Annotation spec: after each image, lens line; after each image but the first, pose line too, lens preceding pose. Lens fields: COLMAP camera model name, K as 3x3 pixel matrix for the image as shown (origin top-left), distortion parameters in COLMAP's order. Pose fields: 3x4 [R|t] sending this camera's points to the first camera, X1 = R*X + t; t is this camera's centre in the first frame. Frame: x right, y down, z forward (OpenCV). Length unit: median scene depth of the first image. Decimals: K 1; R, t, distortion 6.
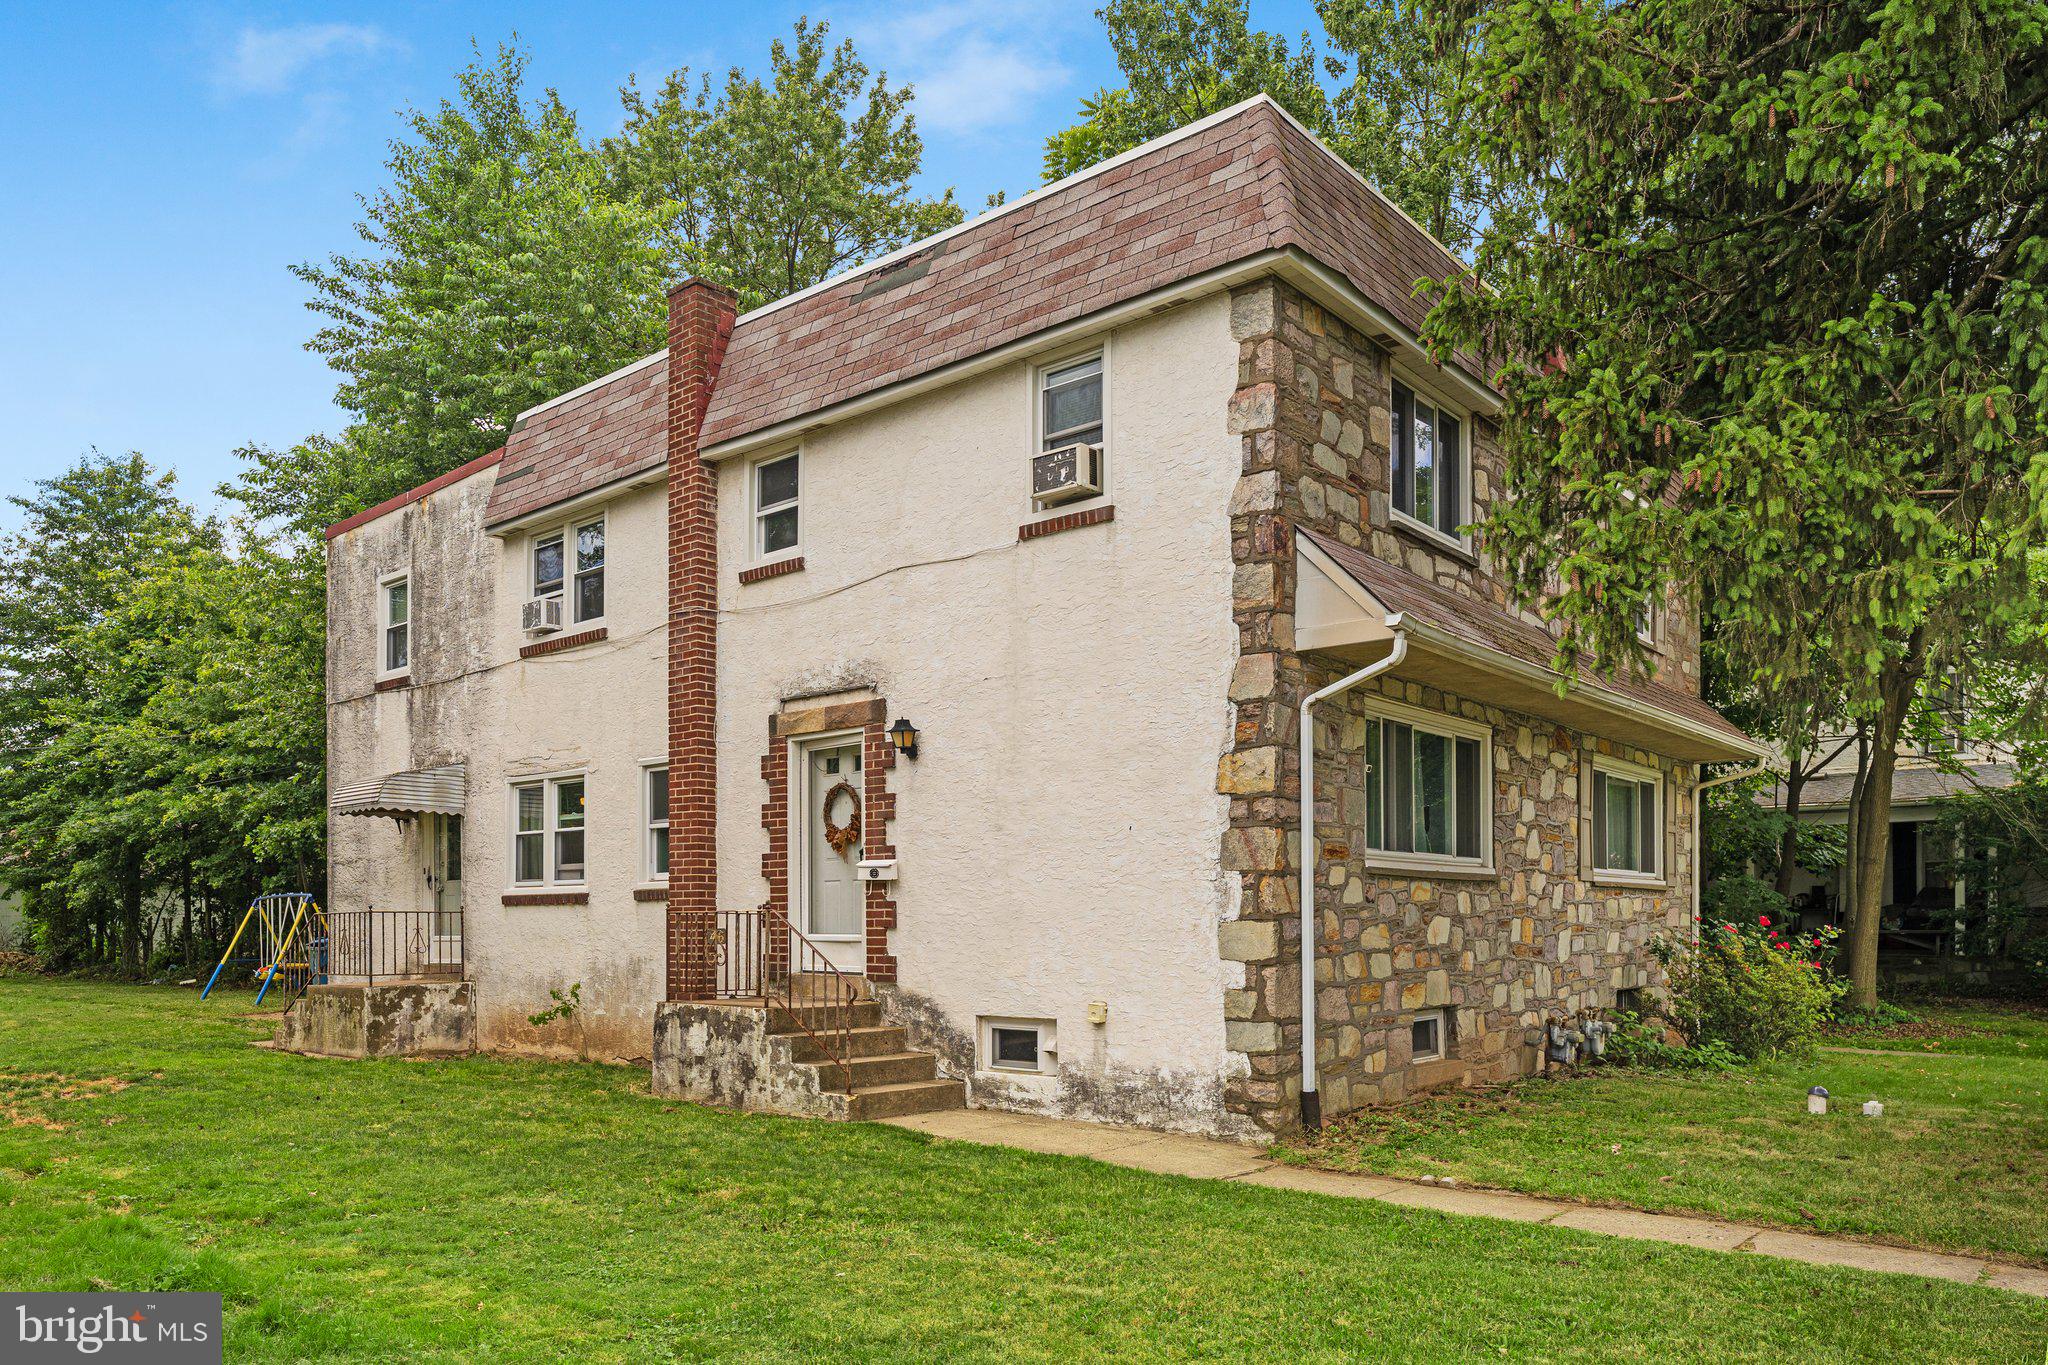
lens RADIAL K [[1359.1, 0, 1015.0], [0, 1359.1, 931.1], [0, 0, 1]] dist [0.002374, -0.002590]
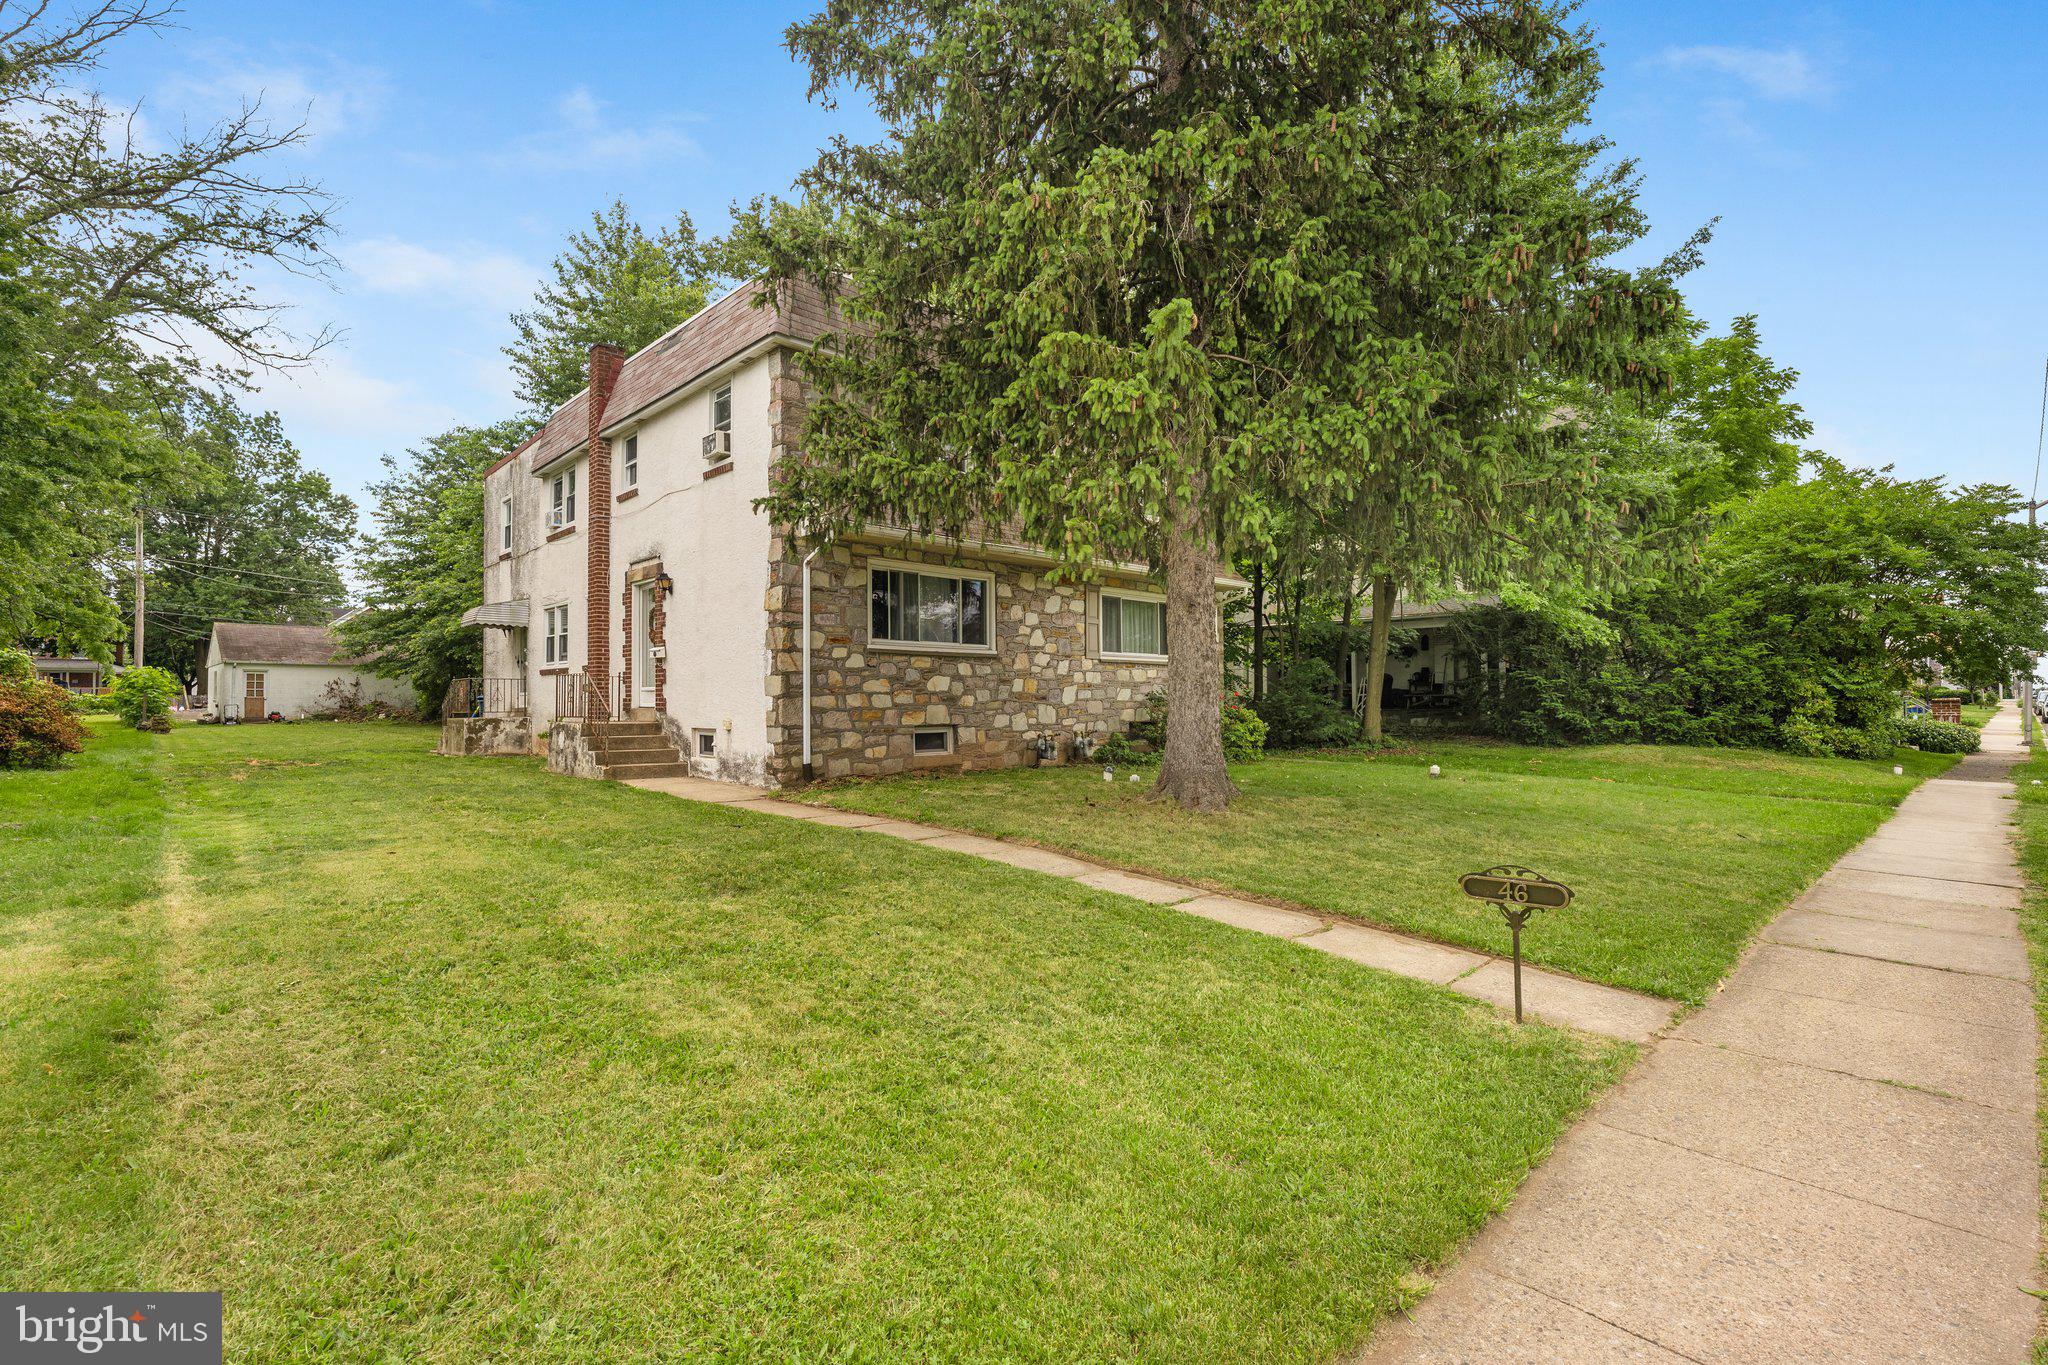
lens RADIAL K [[884.1, 0, 1033.8], [0, 884.1, 698.2], [0, 0, 1]] dist [0.002699, 0.000194]
pose [[0.995406, 0.000167, -0.095739, 0.547829], [-0.000949, 0.999967, -0.008120, 0.028775], [0.095735, 0.008174, 0.995373, -0.183794]]
